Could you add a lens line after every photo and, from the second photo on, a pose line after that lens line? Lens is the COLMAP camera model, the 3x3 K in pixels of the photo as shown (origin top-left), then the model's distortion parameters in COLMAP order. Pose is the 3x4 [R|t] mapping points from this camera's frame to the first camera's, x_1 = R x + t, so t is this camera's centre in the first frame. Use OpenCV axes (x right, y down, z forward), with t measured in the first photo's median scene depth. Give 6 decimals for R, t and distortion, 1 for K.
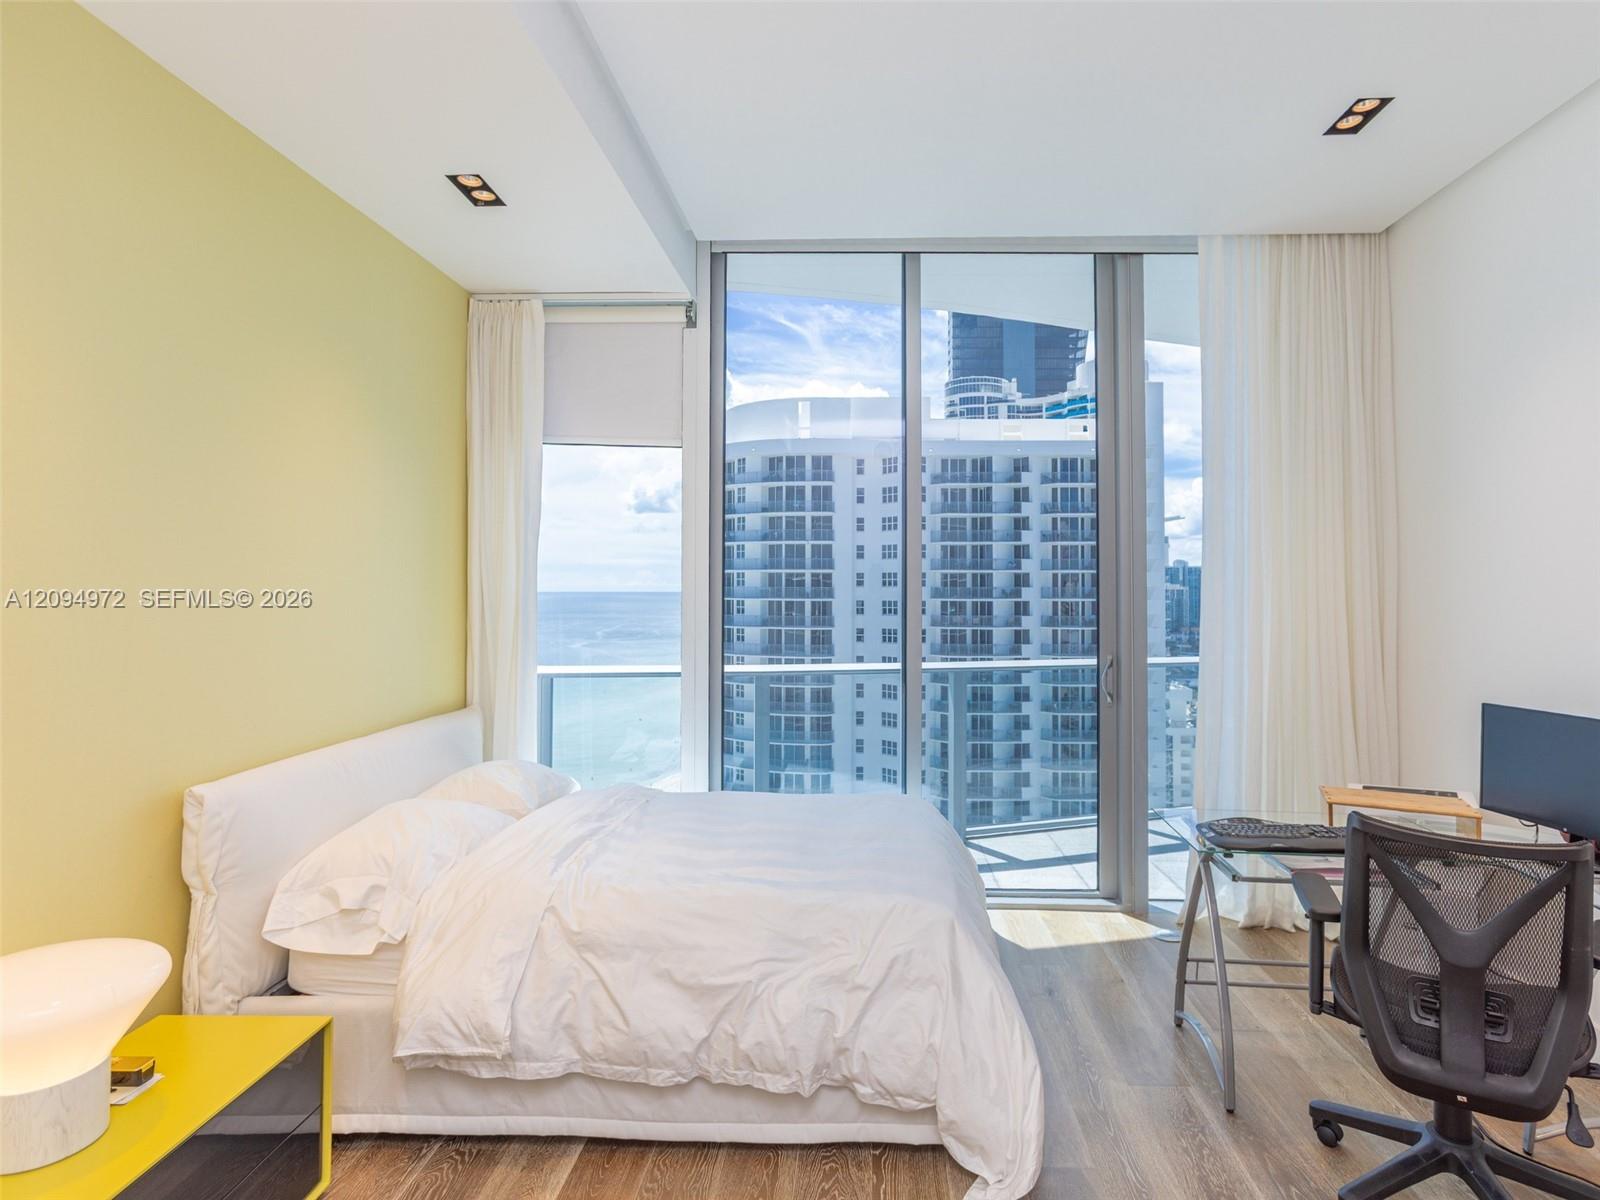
lens RADIAL K [[845.0, 0, 796.7], [0, 845.0, 569.9], [0, 0, 1]] dist [-0.004348, 0.002908]
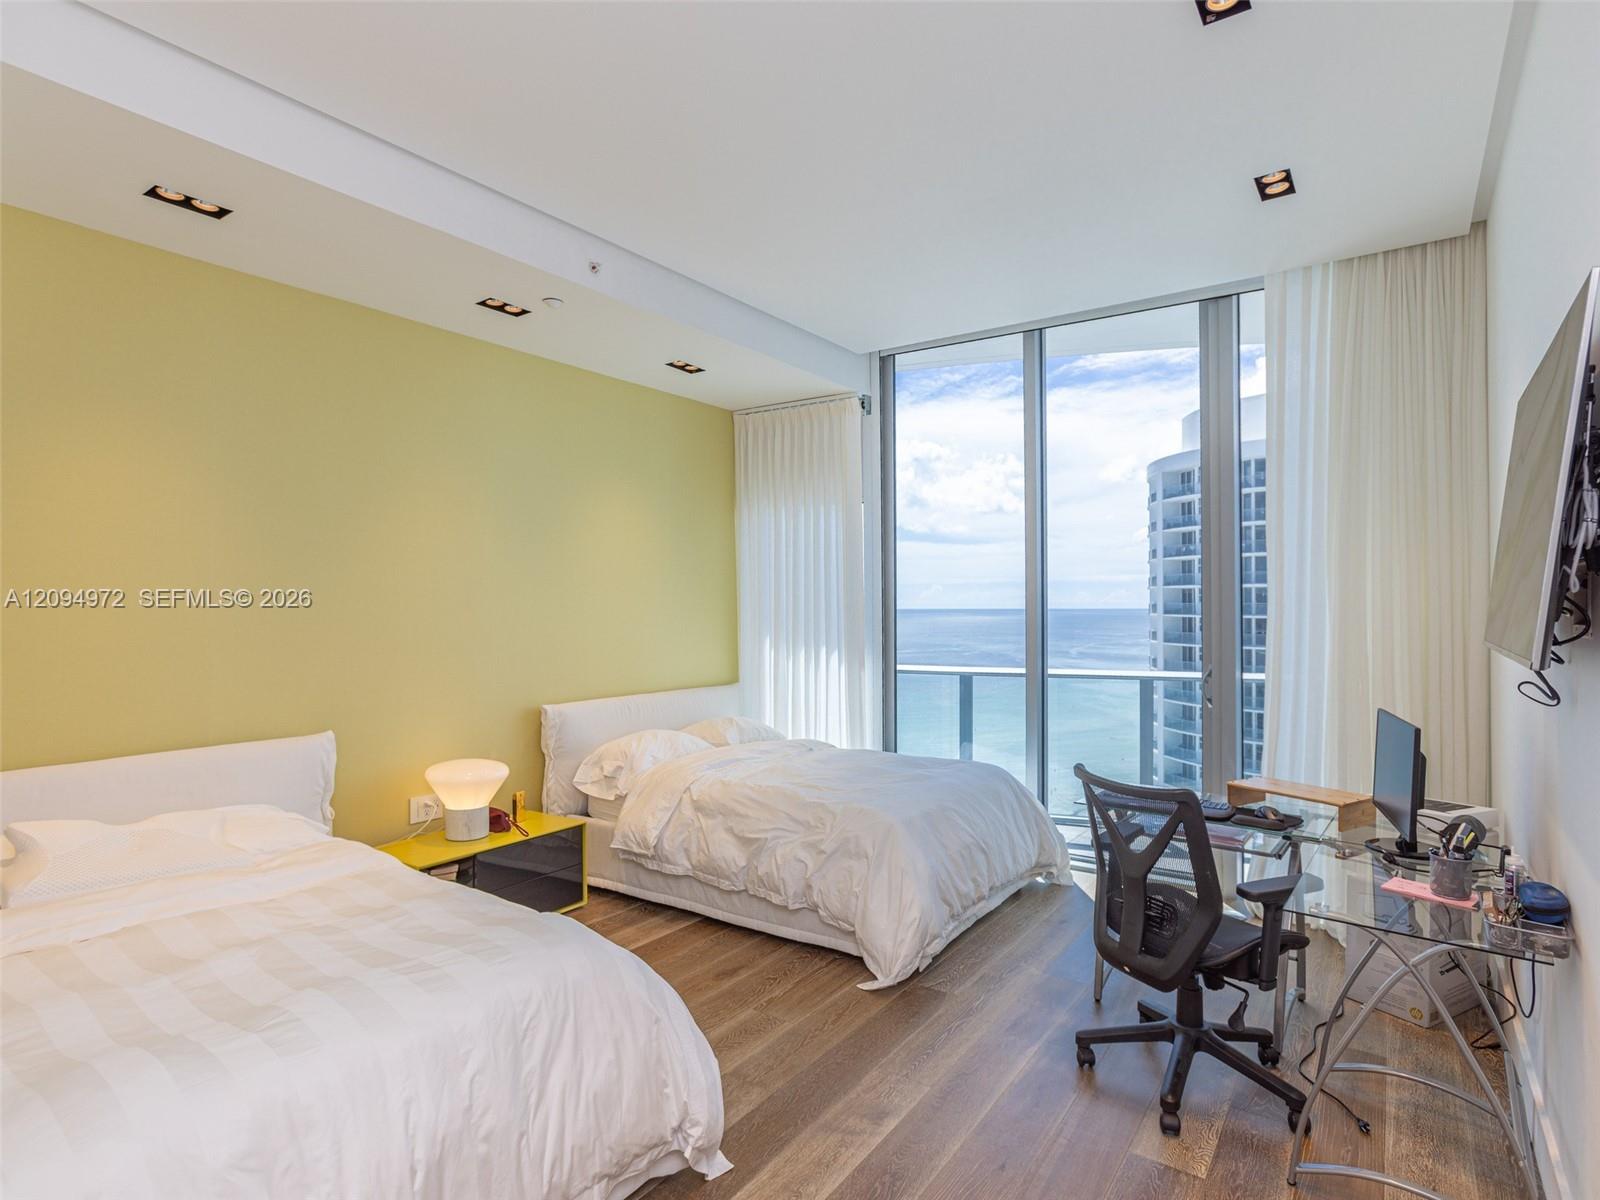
lens RADIAL K [[845.0, 0, 796.7], [0, 845.0, 569.9], [0, 0, 1]] dist [-0.004348, 0.002908]
pose [[0.838331, -0.031659, -0.544242, 0.947391], [0.026755, 0.999499, -0.016929, -0.028484], [0.544505, -0.000369, 0.838757, -0.408210]]
